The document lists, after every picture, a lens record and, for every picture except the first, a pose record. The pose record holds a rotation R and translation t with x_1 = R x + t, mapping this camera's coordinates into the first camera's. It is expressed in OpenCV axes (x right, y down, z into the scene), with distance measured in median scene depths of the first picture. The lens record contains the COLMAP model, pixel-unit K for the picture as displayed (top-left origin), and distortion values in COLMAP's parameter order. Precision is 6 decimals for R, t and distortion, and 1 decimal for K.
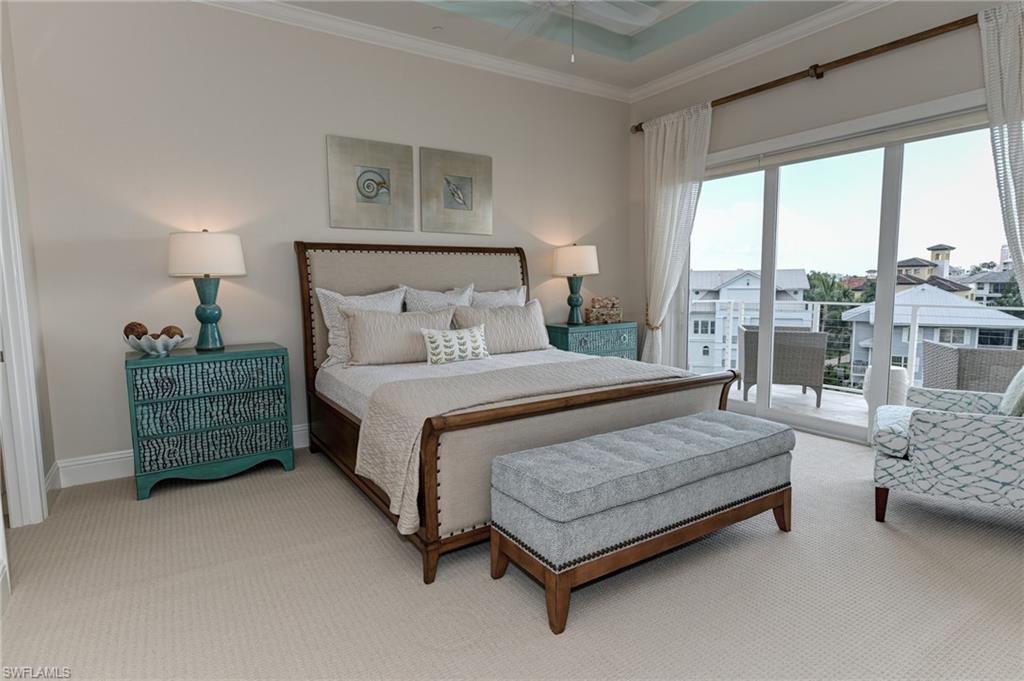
lens RADIAL K [[545.9, 0, 512.0], [0, 545.9, 340.5], [0, 0, 1]] dist [-0.002798, -0.000618]
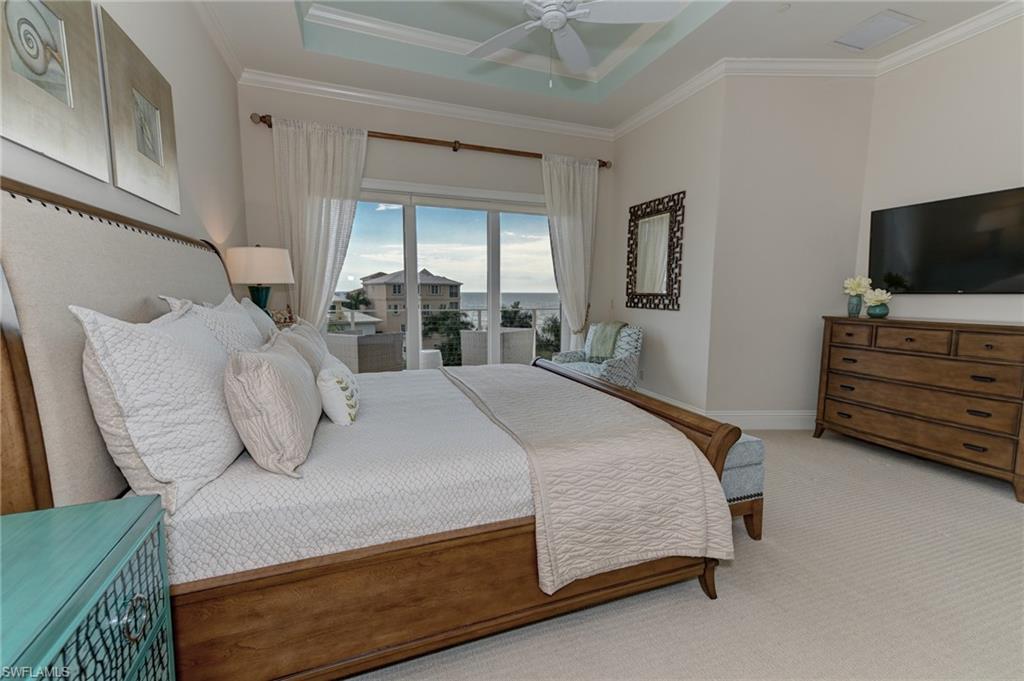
lens RADIAL K [[415.7, 0, 512.0], [0, 415.7, 340.5], [0, 0, 1]] dist [0.002582, 0.000438]
pose [[0.208302, -0.108438, 0.972035, -0.494440], [0.099098, 0.991060, 0.089324, -0.065972], [-0.973031, 0.077720, 0.217186, 0.617731]]
